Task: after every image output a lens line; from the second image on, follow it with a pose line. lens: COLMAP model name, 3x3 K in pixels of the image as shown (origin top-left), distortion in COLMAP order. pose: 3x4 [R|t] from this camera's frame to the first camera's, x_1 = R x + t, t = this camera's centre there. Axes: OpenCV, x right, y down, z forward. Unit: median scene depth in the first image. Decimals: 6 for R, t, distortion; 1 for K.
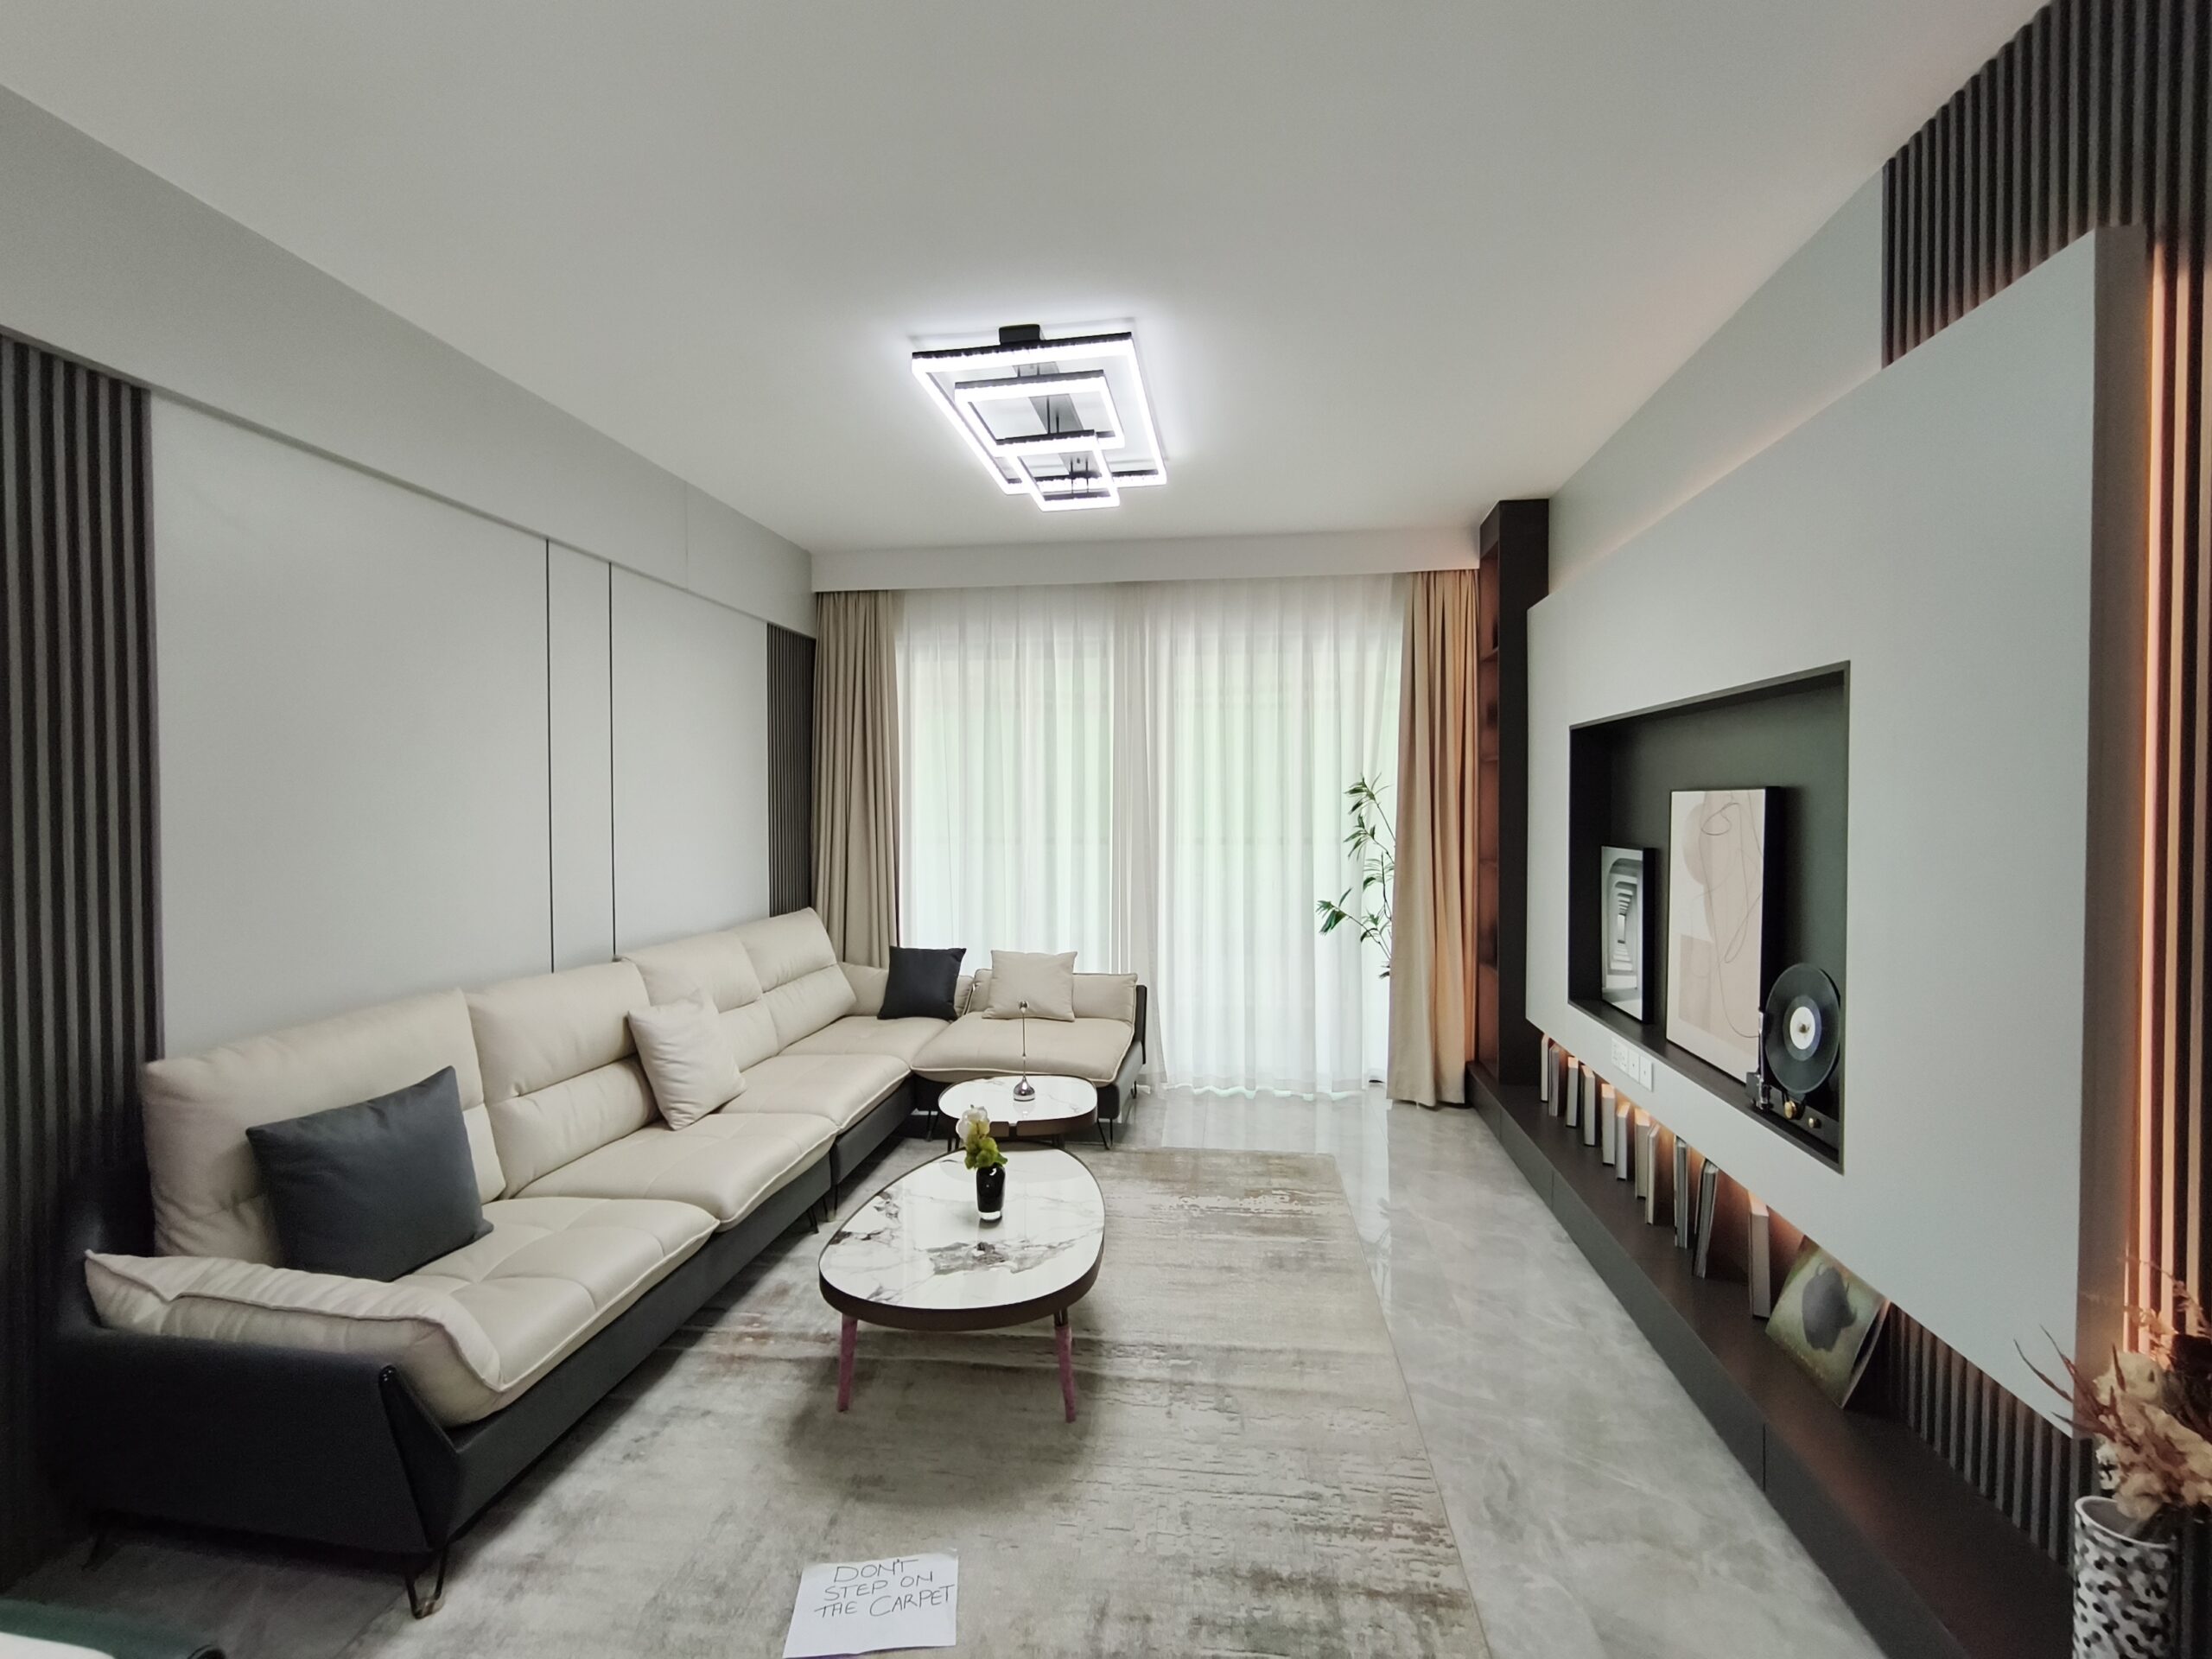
lens RADIAL K [[971.4, 0, 1108.5], [0, 971.4, 818.9], [0, 0, 1]] dist [0.002195, 0.000444]
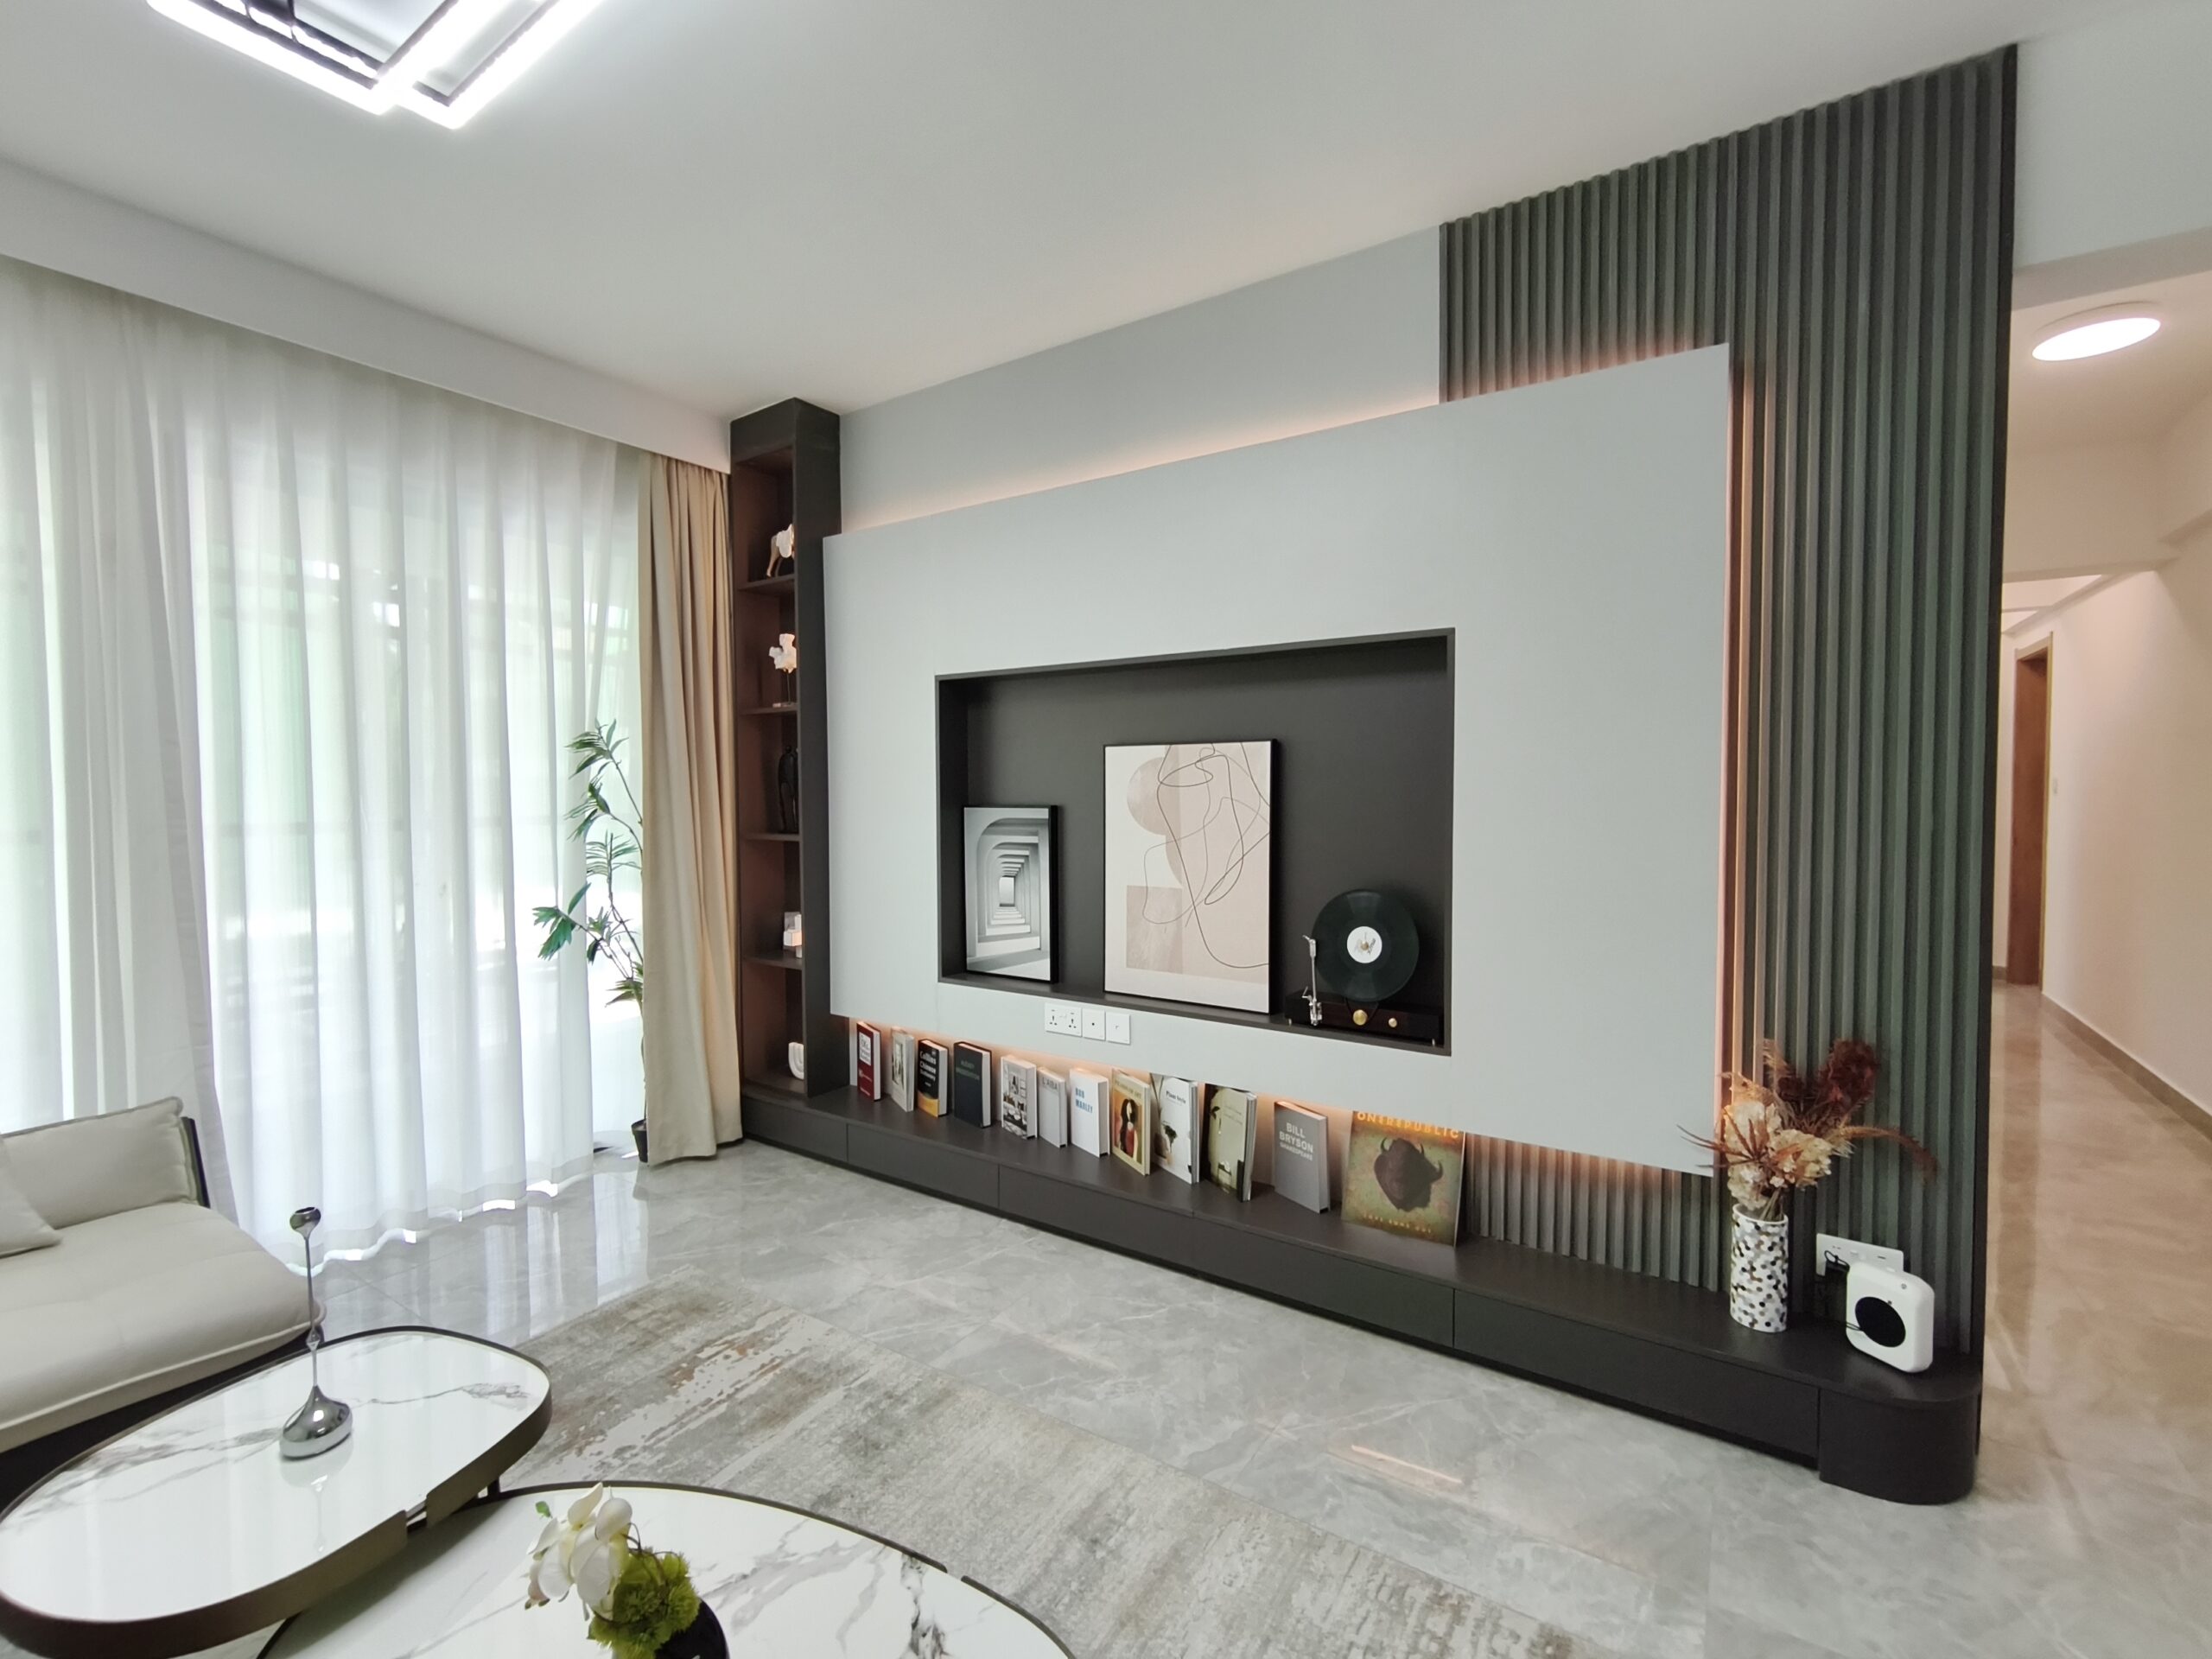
lens RADIAL K [[971.4, 0, 1108.5], [0, 971.4, 818.9], [0, 0, 1]] dist [0.002195, 0.000444]
pose [[0.431993, -0.030221, 0.901370, -0.287418], [0.019412, 0.999518, 0.024208, 0.019688], [-0.901668, 0.007040, 0.432372, 0.487136]]
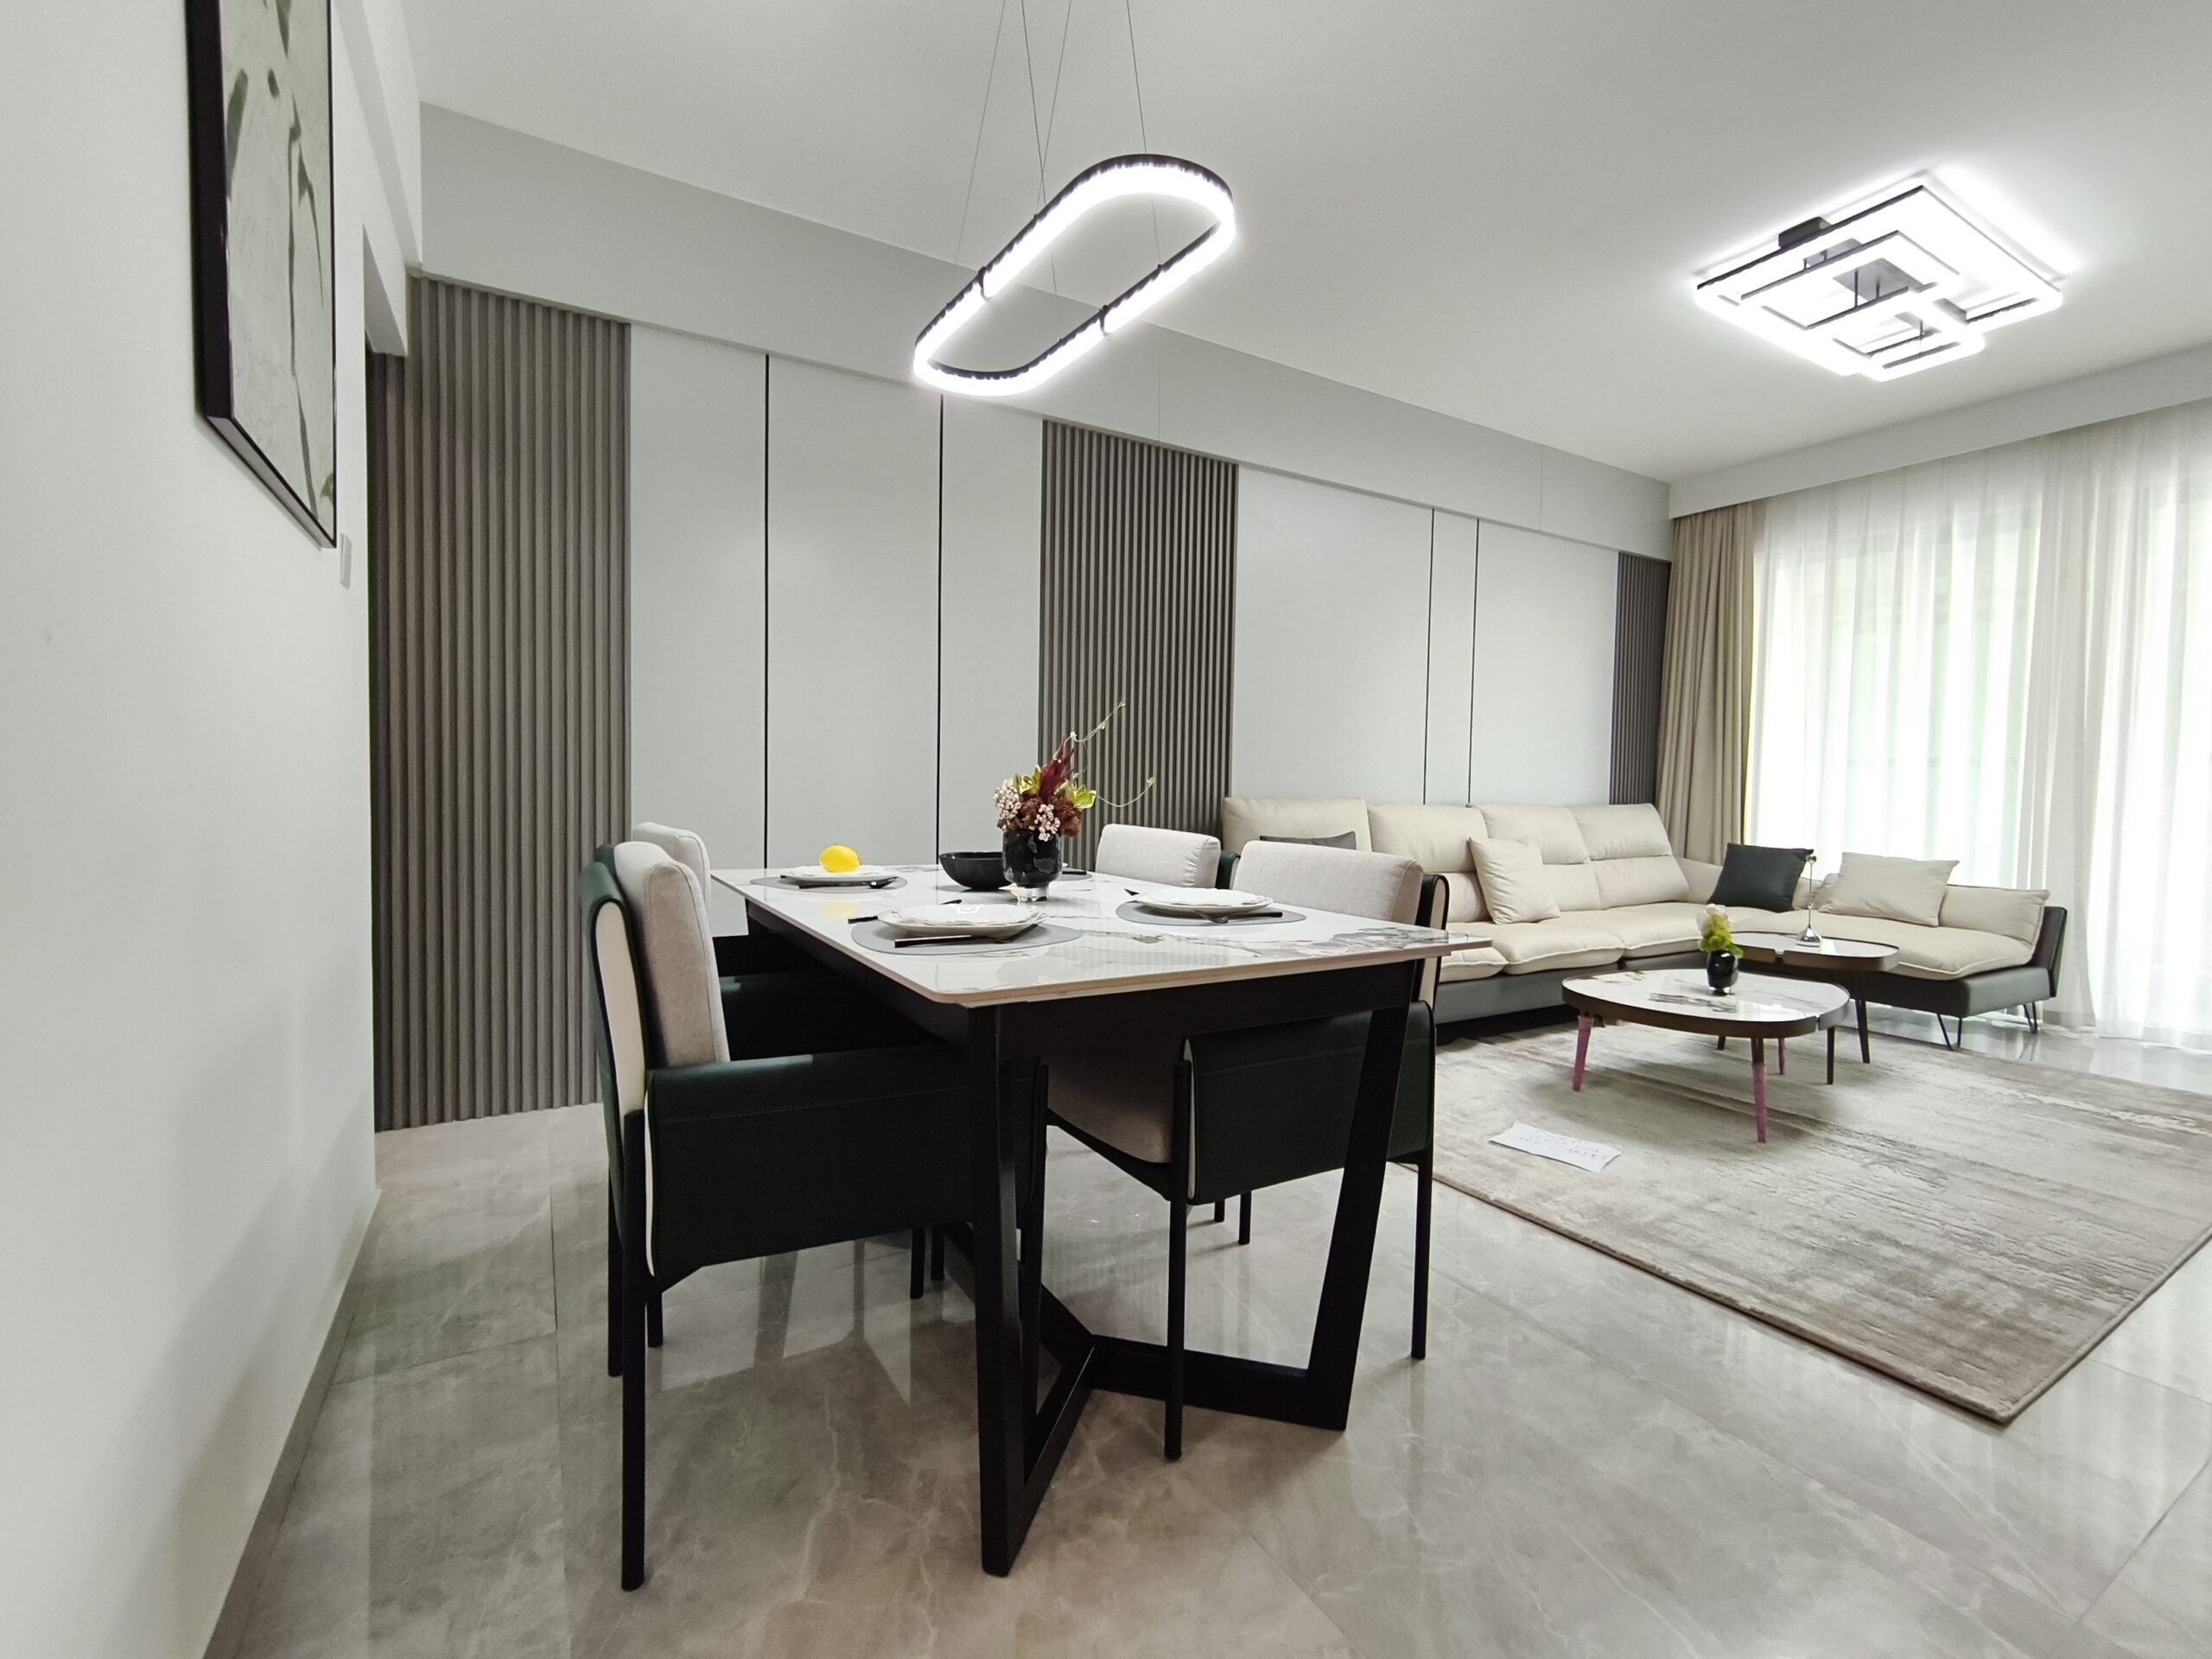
lens RADIAL K [[971.4, 0, 1108.5], [0, 971.4, 818.9], [0, 0, 1]] dist [0.002195, 0.000444]
pose [[0.622504, 0.042399, -0.781468, 0.246618], [-0.033138, 0.999064, 0.027808, 0.136049], [0.781915, 0.008586, 0.623326, -0.250324]]
